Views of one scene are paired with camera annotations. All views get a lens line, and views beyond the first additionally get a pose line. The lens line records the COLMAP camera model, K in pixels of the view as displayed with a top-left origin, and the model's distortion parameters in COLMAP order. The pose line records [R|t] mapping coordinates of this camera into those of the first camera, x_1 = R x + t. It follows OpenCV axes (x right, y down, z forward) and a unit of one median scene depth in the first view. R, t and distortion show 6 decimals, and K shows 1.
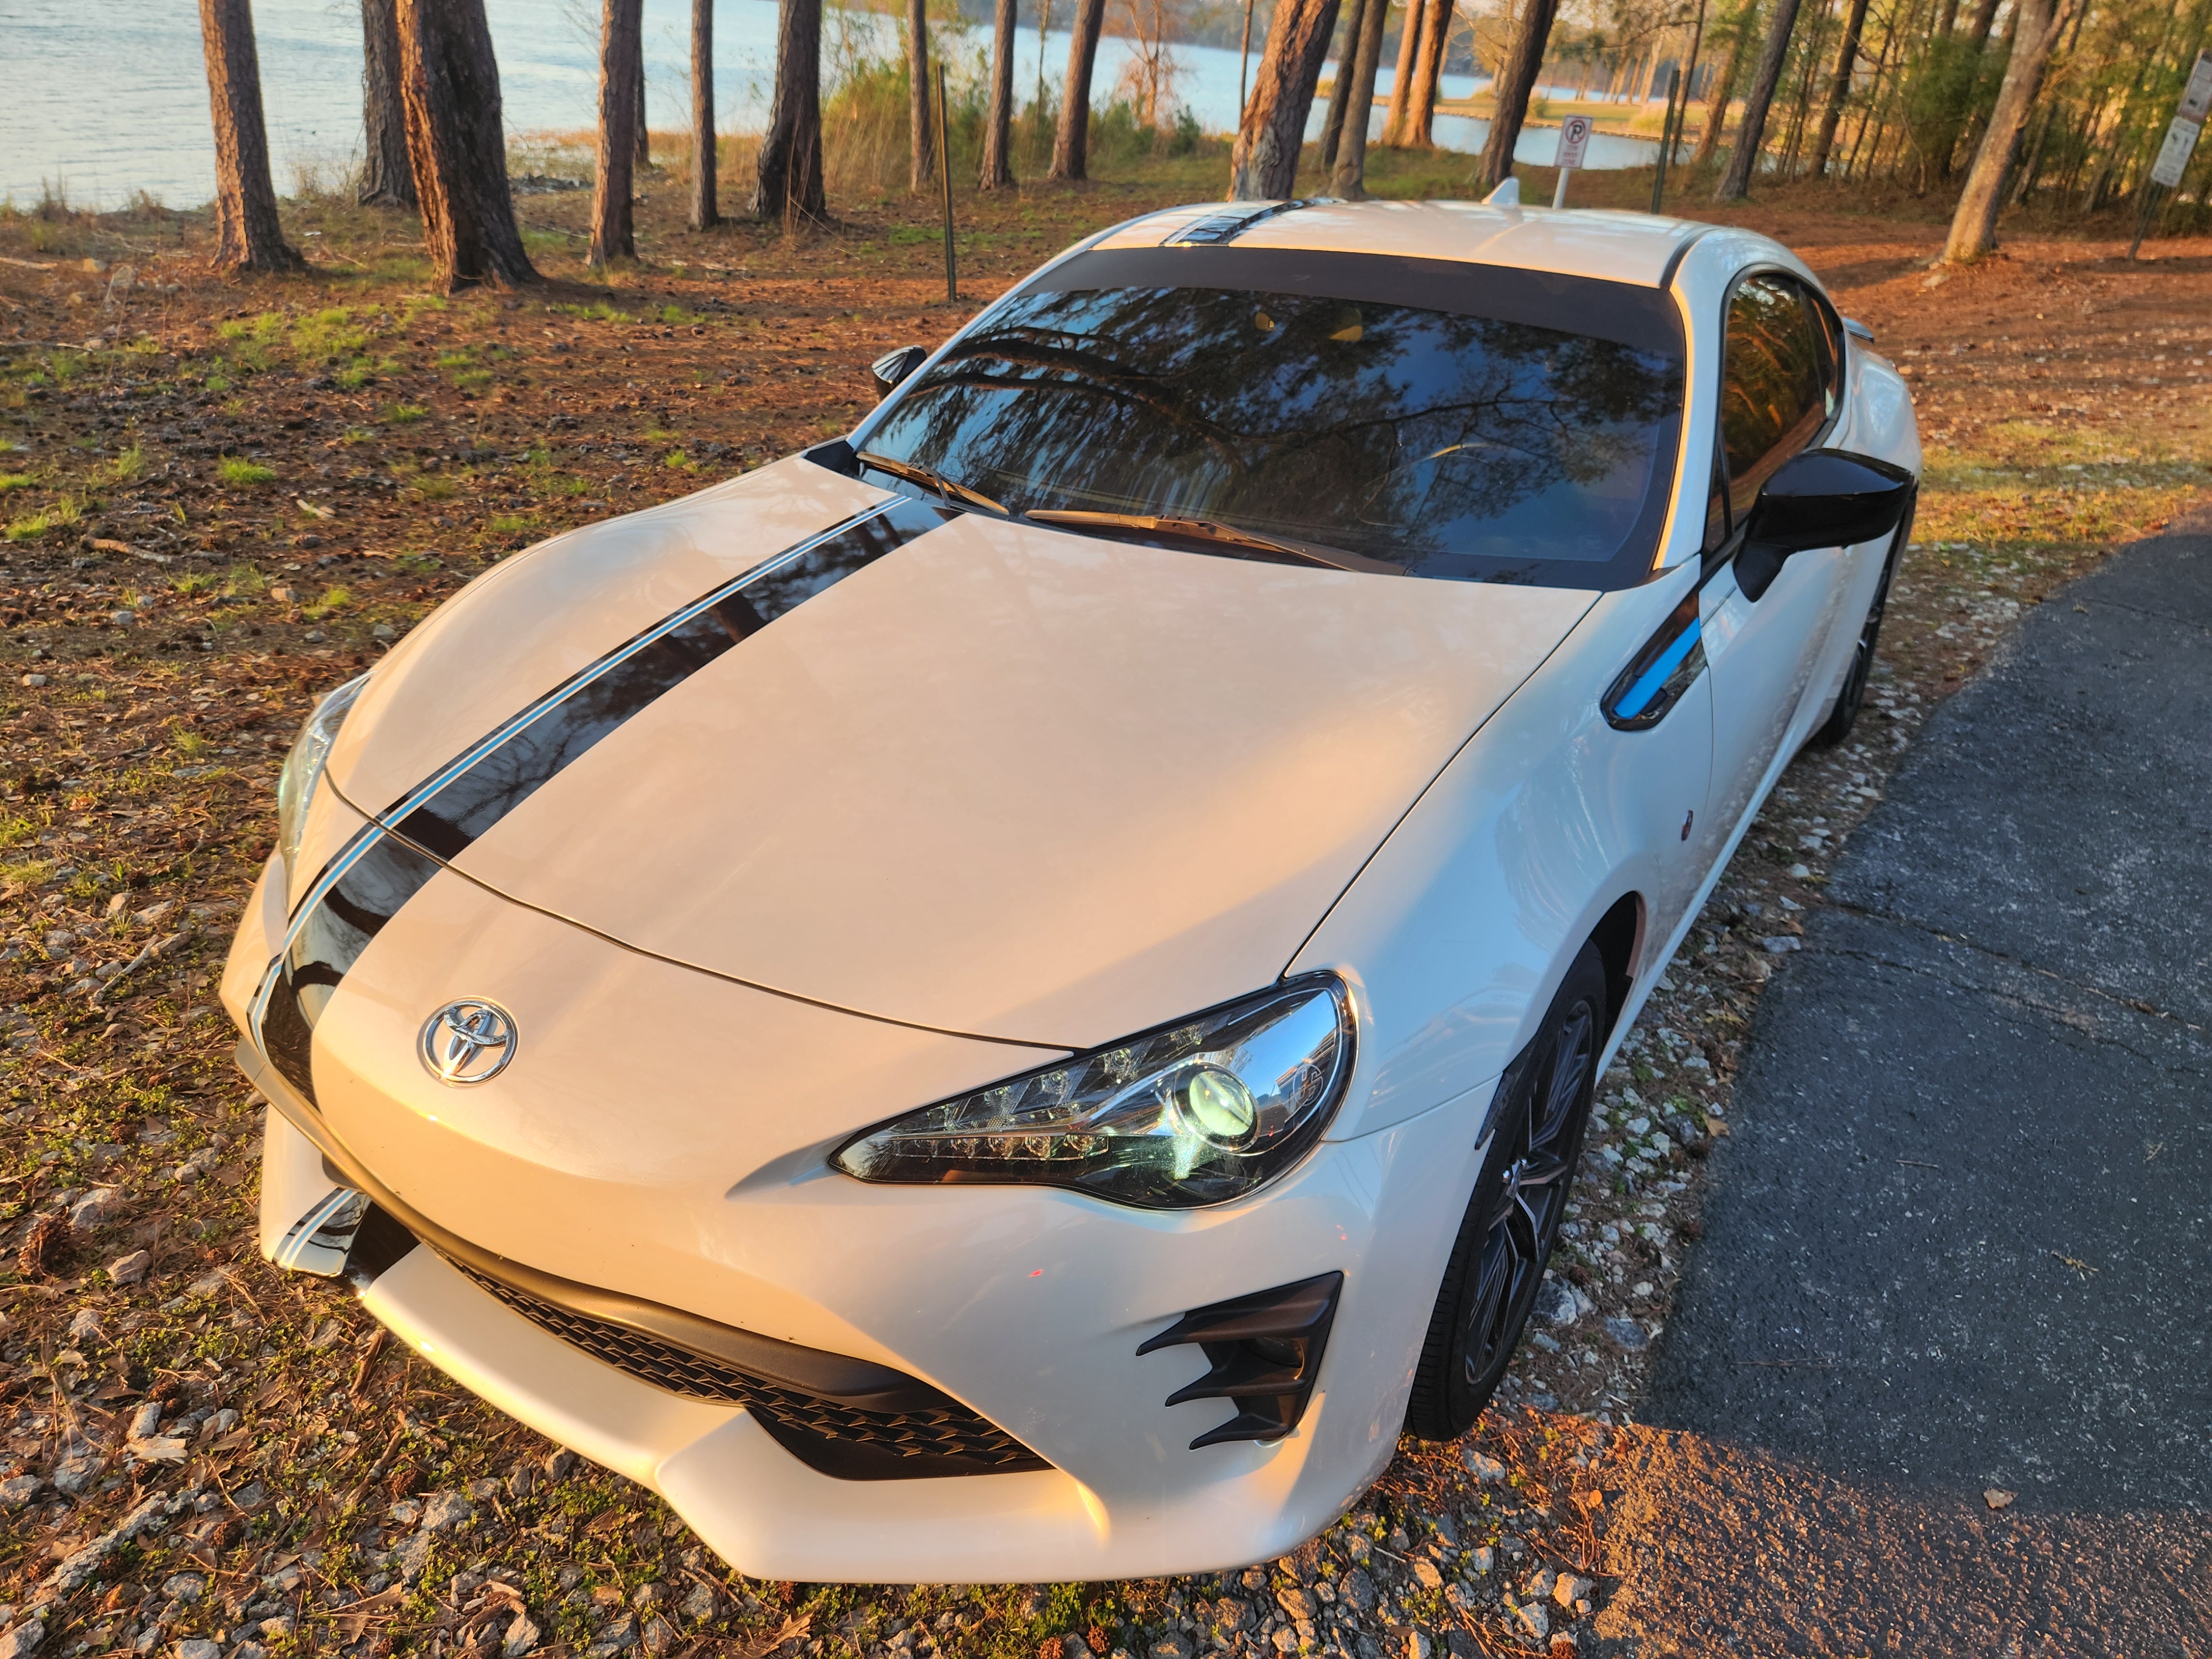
lens RADIAL K [[1607.3, 0, 1106.0], [0, 1607.3, 829.5], [0, 0, 1]] dist [0.108243, -0.119232]
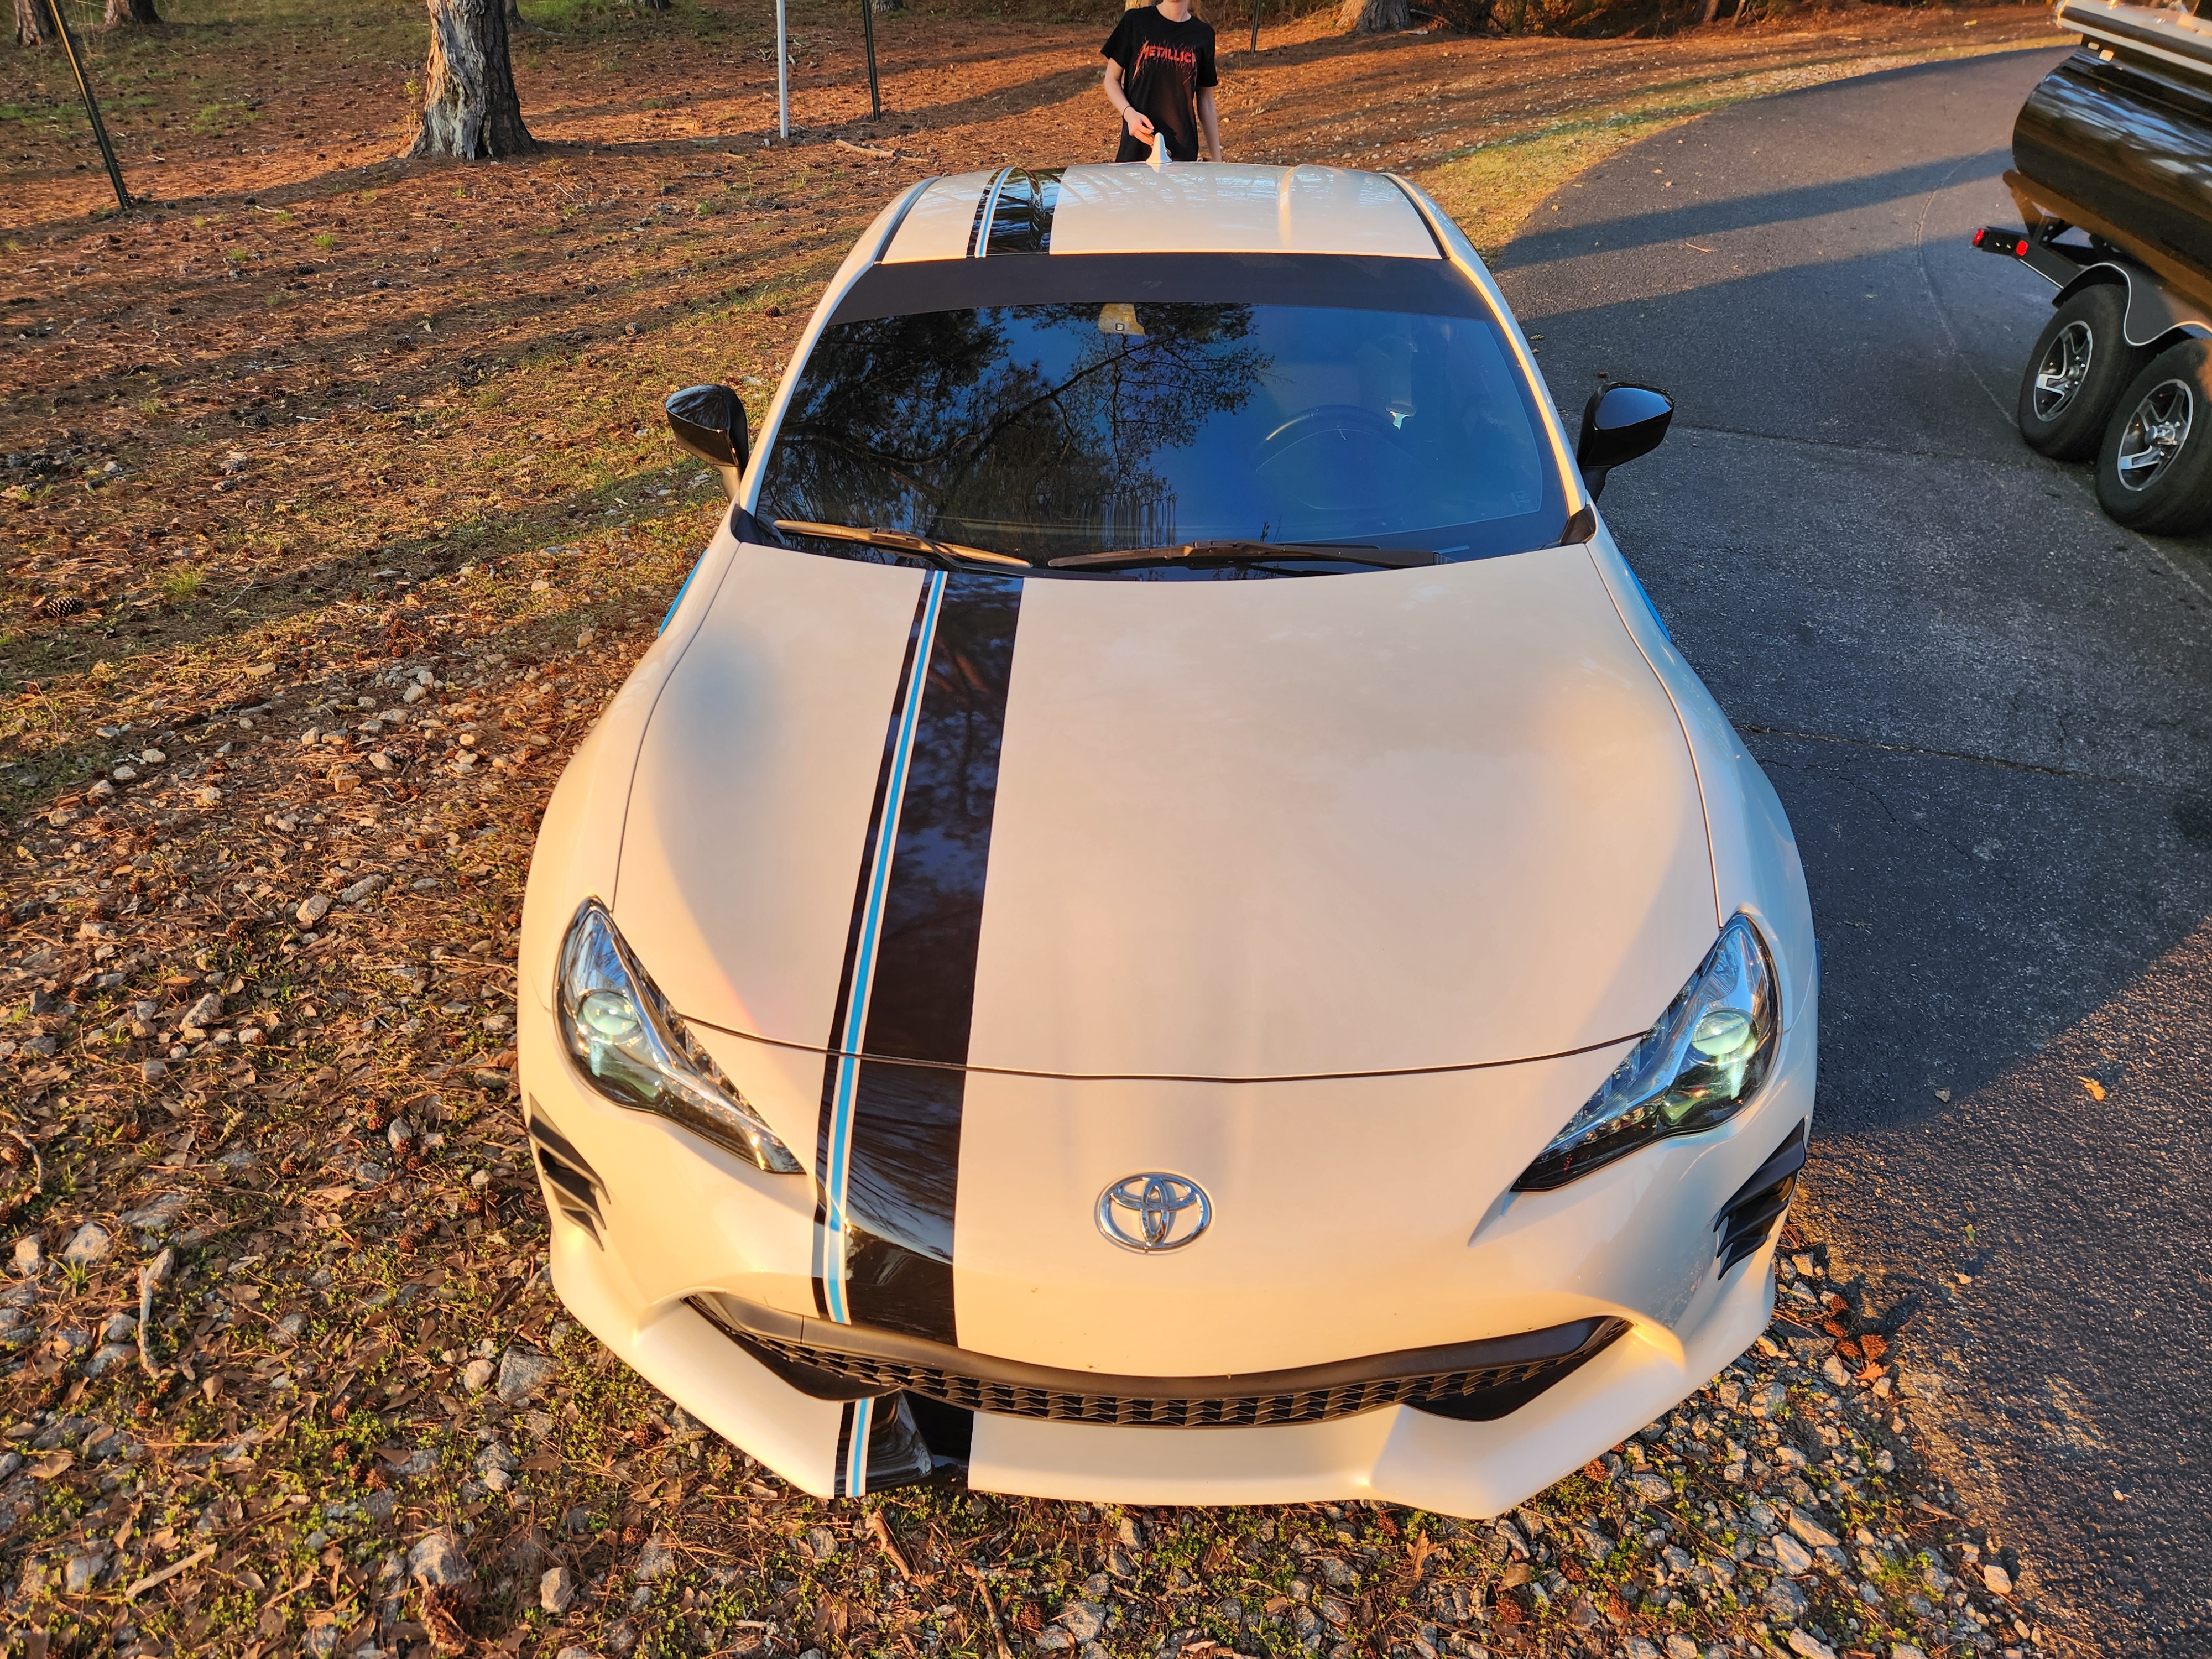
lens RADIAL K [[1607.3, 0, 1106.0], [0, 1607.3, 829.5], [0, 0, 1]] dist [0.108243, -0.119232]
pose [[0.844722, -0.290152, 0.449730, -0.720435], [0.233622, 0.955911, 0.177917, -0.277029], [-0.481525, -0.045223, 0.875265, 0.061158]]
